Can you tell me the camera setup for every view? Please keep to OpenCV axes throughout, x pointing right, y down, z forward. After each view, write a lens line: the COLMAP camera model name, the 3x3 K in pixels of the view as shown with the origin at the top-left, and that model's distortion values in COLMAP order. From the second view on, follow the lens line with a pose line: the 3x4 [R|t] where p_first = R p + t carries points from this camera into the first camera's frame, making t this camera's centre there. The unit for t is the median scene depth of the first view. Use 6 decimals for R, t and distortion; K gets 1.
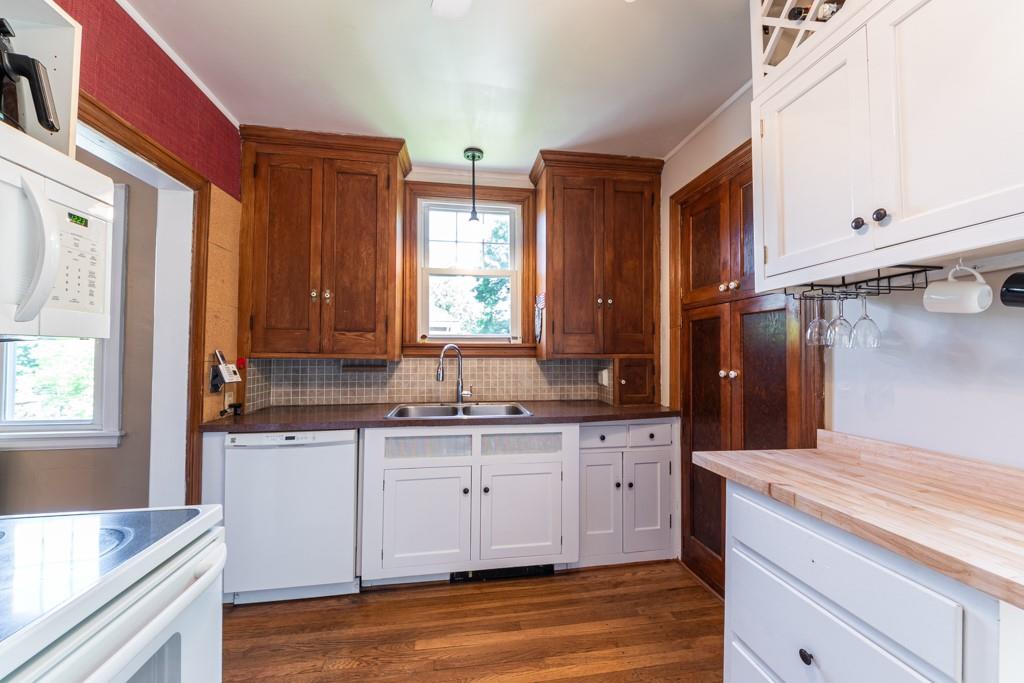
lens RADIAL K [[367.2, 0, 511.8], [0, 367.2, 346.5], [0, 0, 1]] dist [0.002141, -0.002299]
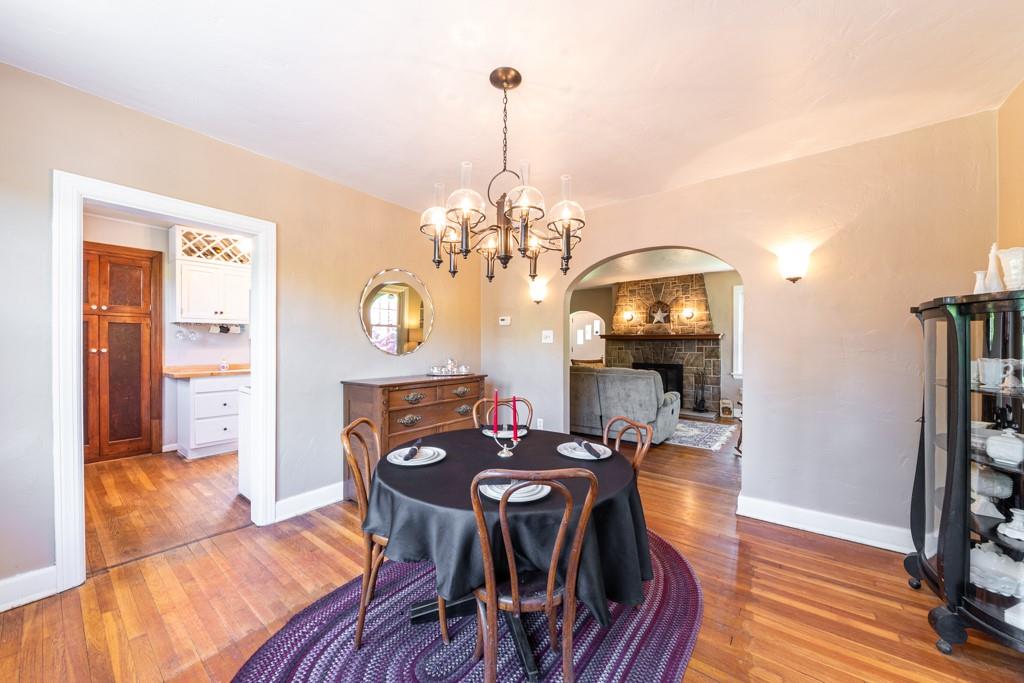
lens RADIAL K [[367.2, 0, 490.6], [0, 367.2, 345.0], [0, 0, 1]] dist [0.002141, -0.002299]
pose [[-0.654064, -0.008998, 0.756386, -2.375589], [-0.023898, 0.999676, -0.008773, 0.010077], [-0.756062, -0.023815, -0.654067, 0.704730]]
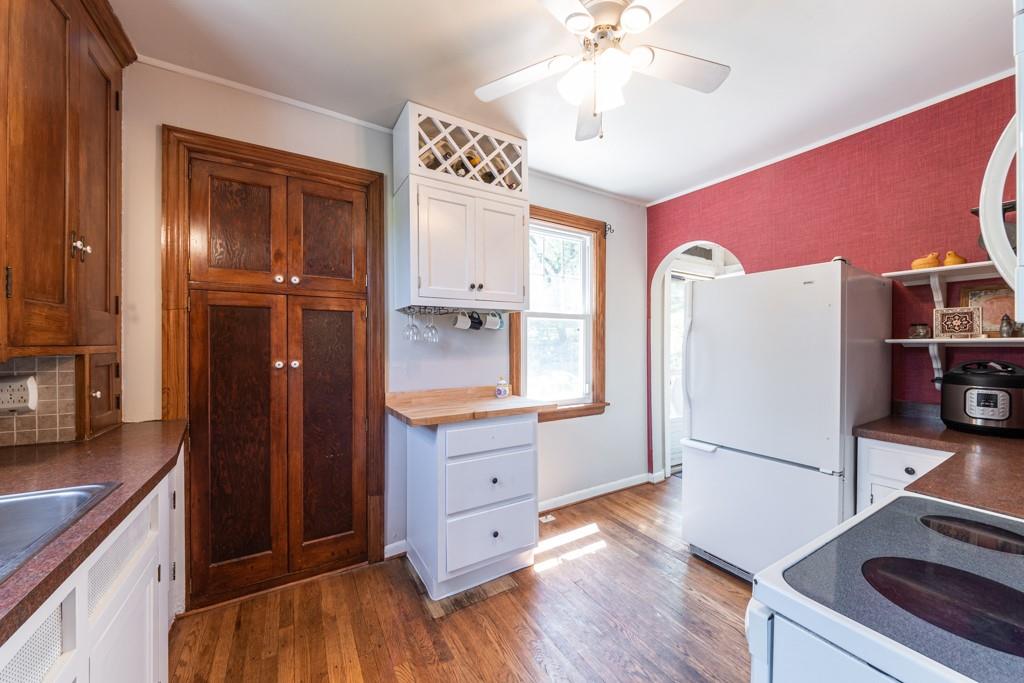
lens RADIAL K [[367.2, 0, 502.2], [0, 367.2, 345.1], [0, 0, 1]] dist [0.002141, -0.002299]
pose [[-0.338840, -0.004574, 0.940833, -0.603731], [-0.022336, 0.999745, -0.003184, 0.010386], [-0.940579, -0.022093, -0.338856, 0.796539]]
